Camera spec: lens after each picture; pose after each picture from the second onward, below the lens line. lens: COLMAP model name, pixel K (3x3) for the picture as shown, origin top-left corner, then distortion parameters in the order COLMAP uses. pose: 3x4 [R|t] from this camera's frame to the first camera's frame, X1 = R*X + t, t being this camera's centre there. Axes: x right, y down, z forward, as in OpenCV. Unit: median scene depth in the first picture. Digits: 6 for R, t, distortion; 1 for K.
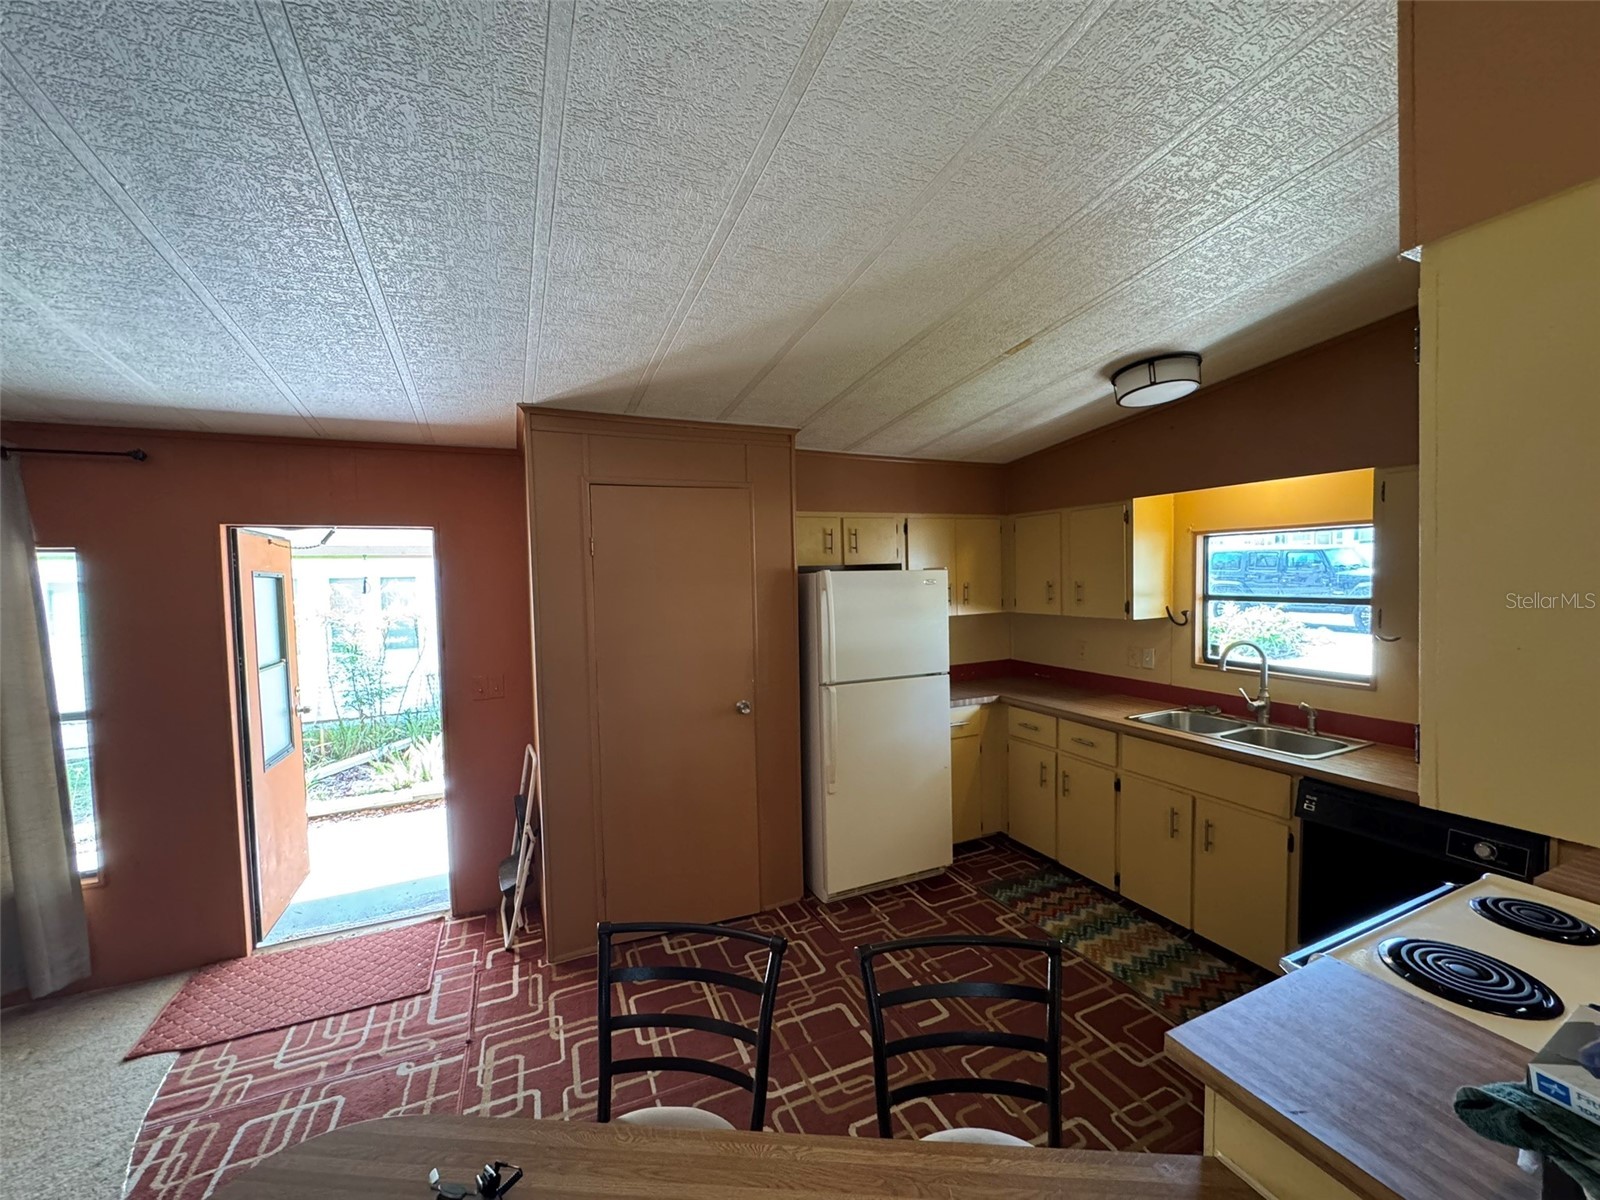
lens RADIAL K [[639.2, 0, 800.3], [0, 639.2, 603.6], [0, 0, 1]] dist [-0.002640, 0.000265]
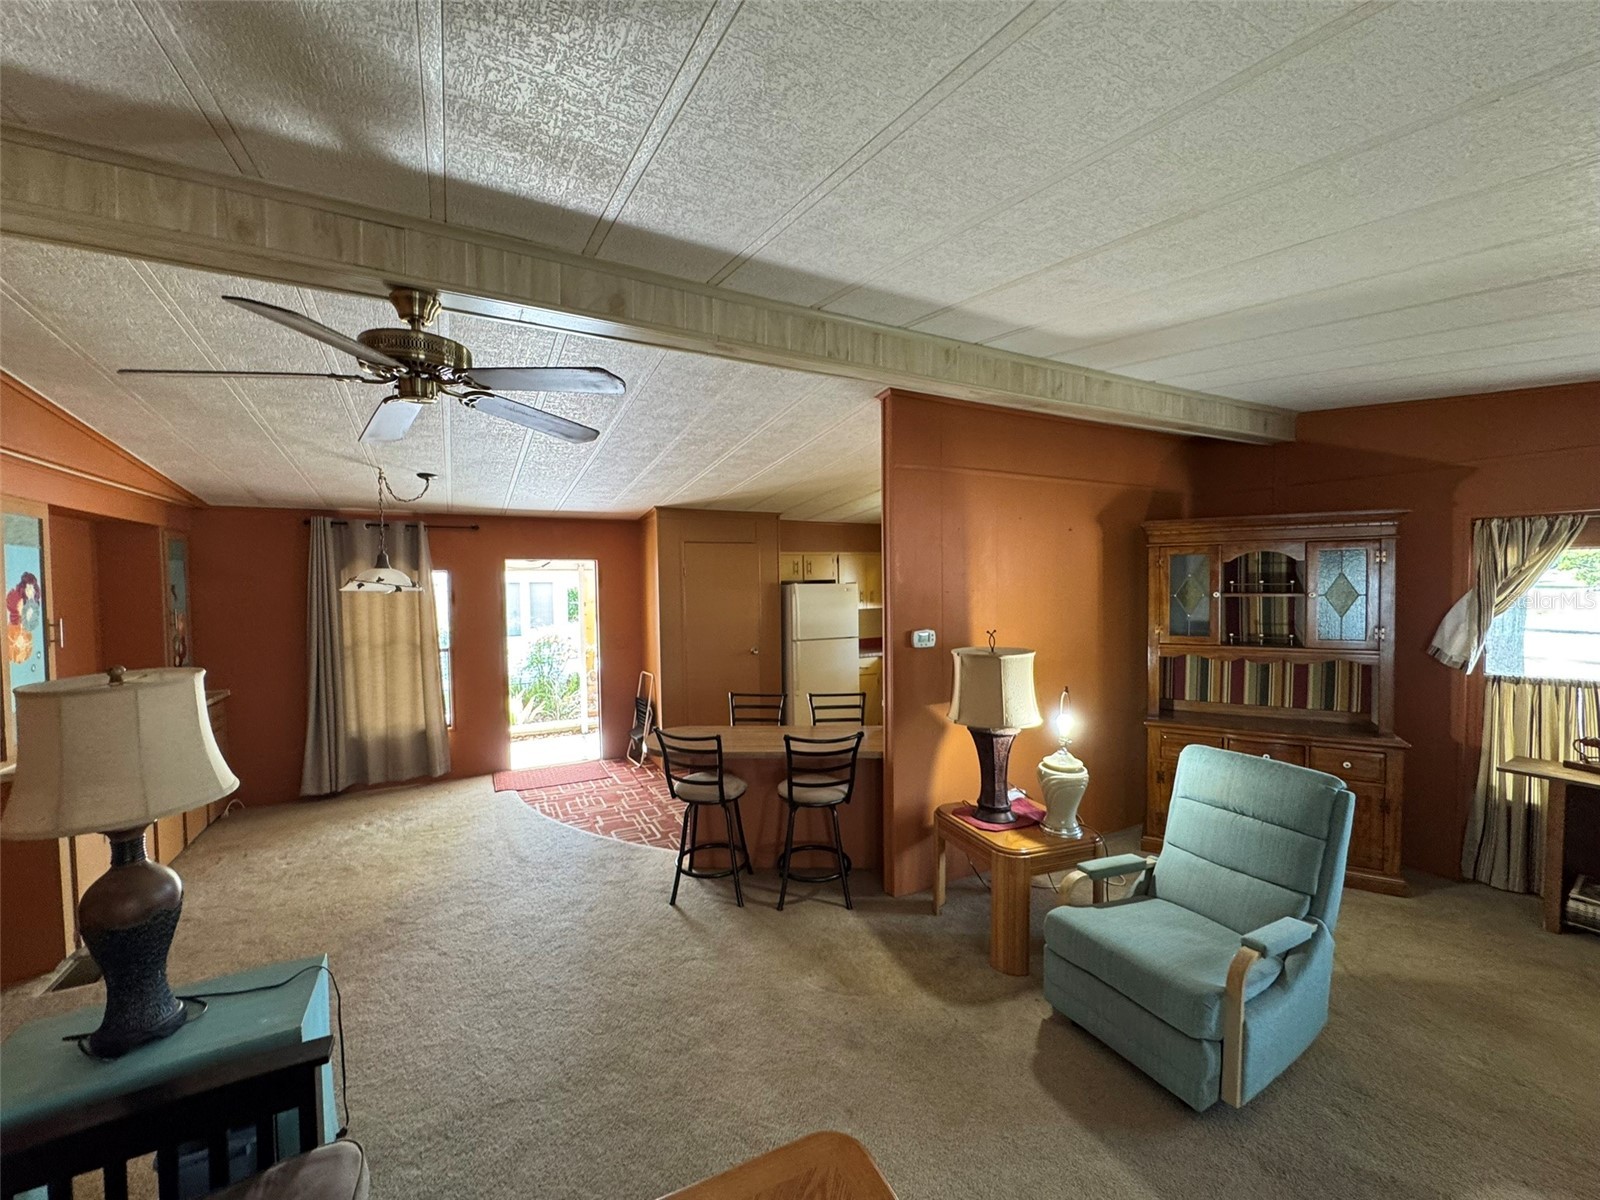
lens RADIAL K [[639.2, 0, 799.1], [0, 639.2, 601.6], [0, 0, 1]] dist [-0.002640, 0.000265]
pose [[0.997933, 0.007846, 0.063776, -0.083722], [-0.007035, 0.999892, -0.012927, 0.033586], [-0.063870, 0.012452, 0.997881, -1.114831]]
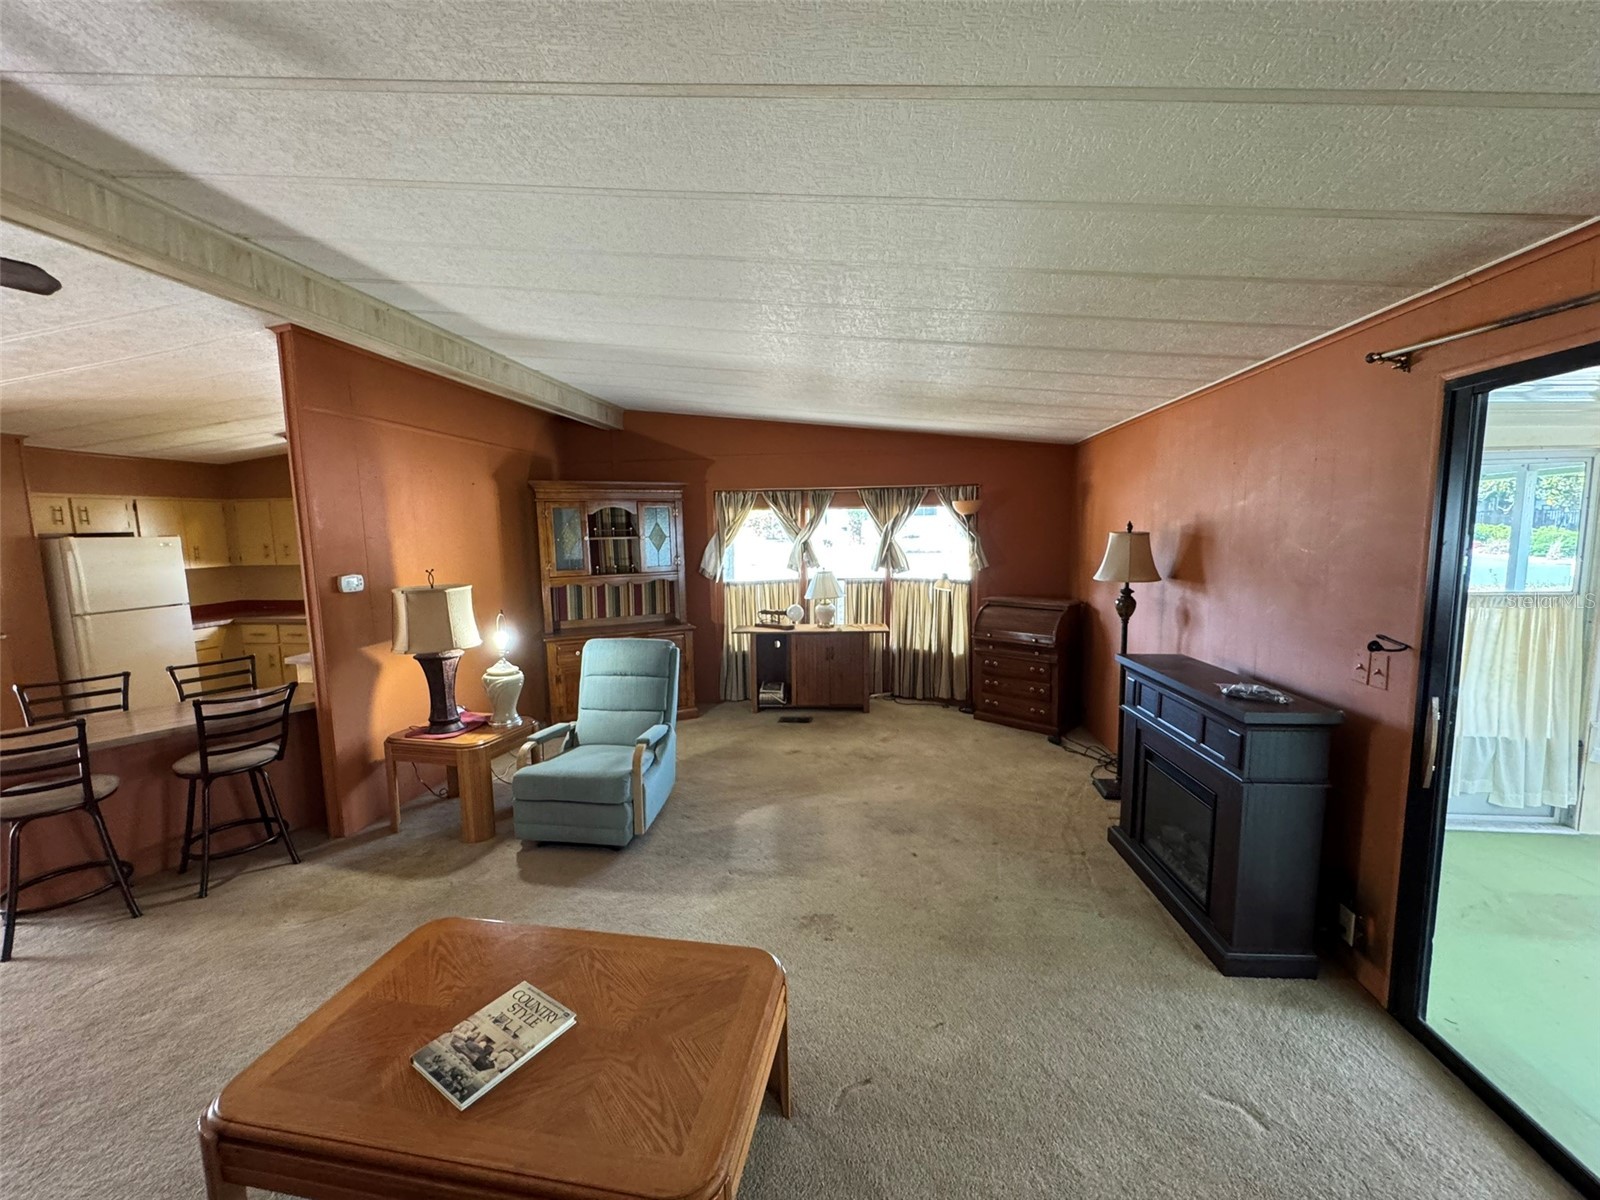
lens RADIAL K [[639.2, 0, 799.2], [0, 639.2, 601.6], [0, 0, 1]] dist [-0.002640, 0.000265]
pose [[0.523582, -0.085705, 0.847654, -0.371316], [0.045266, 0.996321, 0.072777, 0.070965], [-0.850772, 0.000265, 0.525535, -1.311726]]
